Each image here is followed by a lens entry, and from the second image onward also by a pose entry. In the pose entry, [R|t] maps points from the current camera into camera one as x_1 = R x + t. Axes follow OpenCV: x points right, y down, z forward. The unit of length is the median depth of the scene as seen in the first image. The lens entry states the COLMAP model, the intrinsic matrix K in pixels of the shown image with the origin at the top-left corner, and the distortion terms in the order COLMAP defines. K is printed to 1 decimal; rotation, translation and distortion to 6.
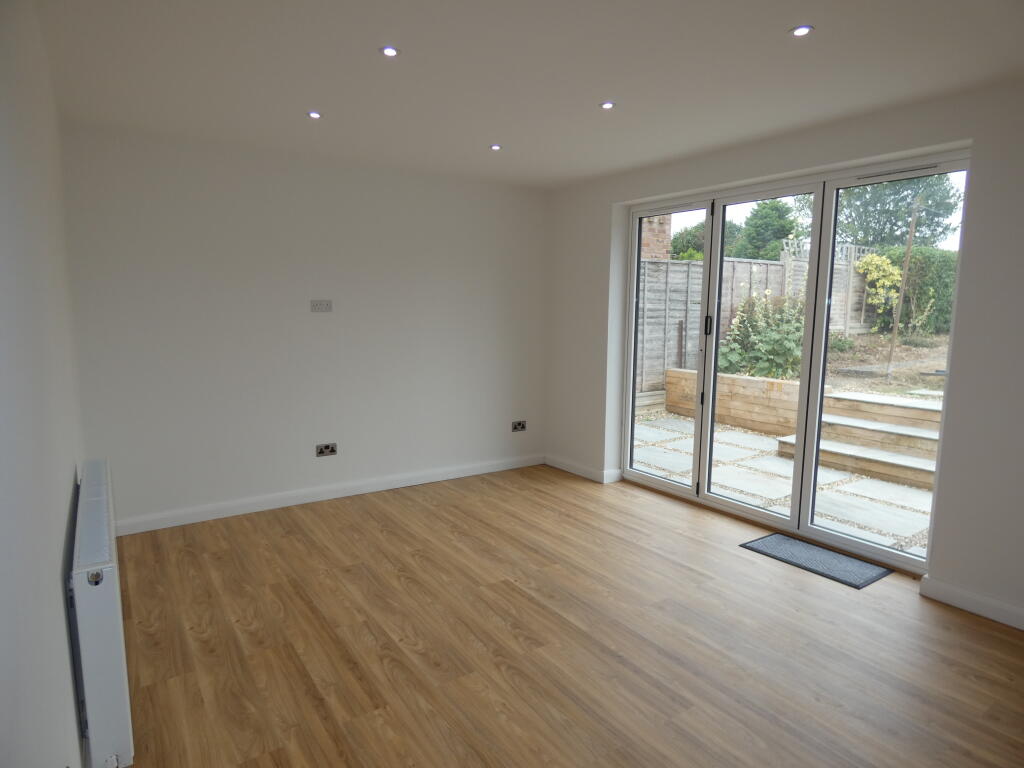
lens RADIAL K [[612.0, 0, 516.1], [0, 612.0, 384.7], [0, 0, 1]] dist [-0.008955, 0.003016]
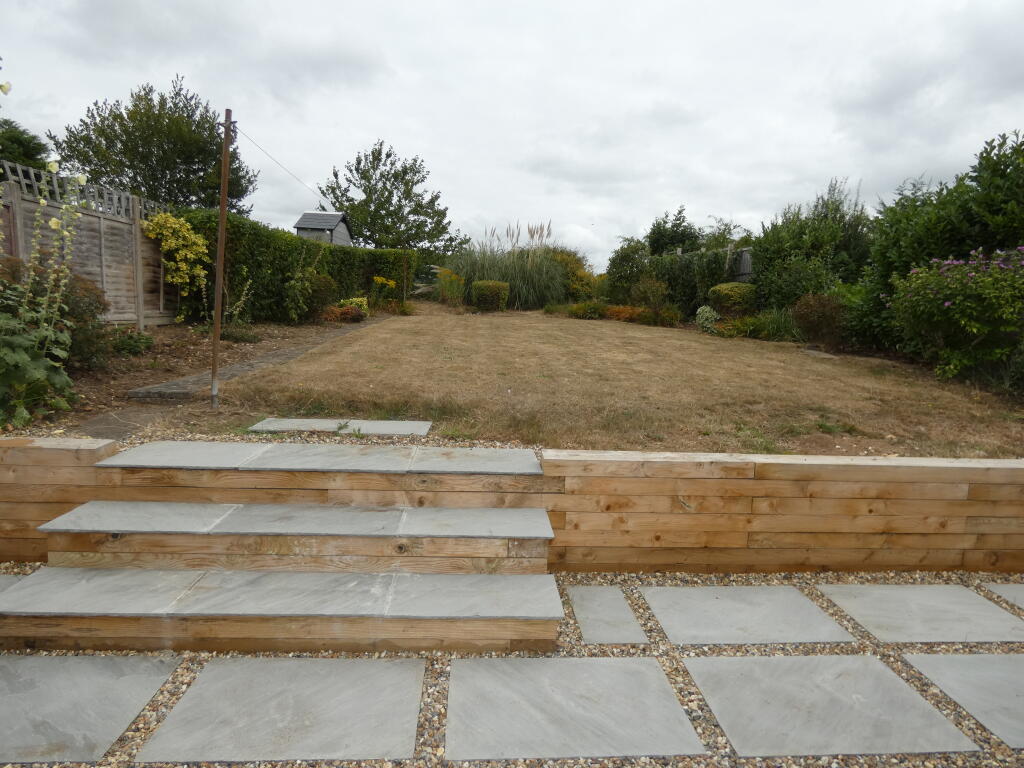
lens RADIAL K [[612.0, 0, 515.3], [0, 612.0, 380.3], [0, 0, 1]] dist [-0.008955, 0.003016]
pose [[0.510705, -0.092990, 0.854712, 0.168487], [0.077856, 0.995051, 0.061739, -0.032917], [-0.856223, 0.035014, 0.515418, 0.295142]]
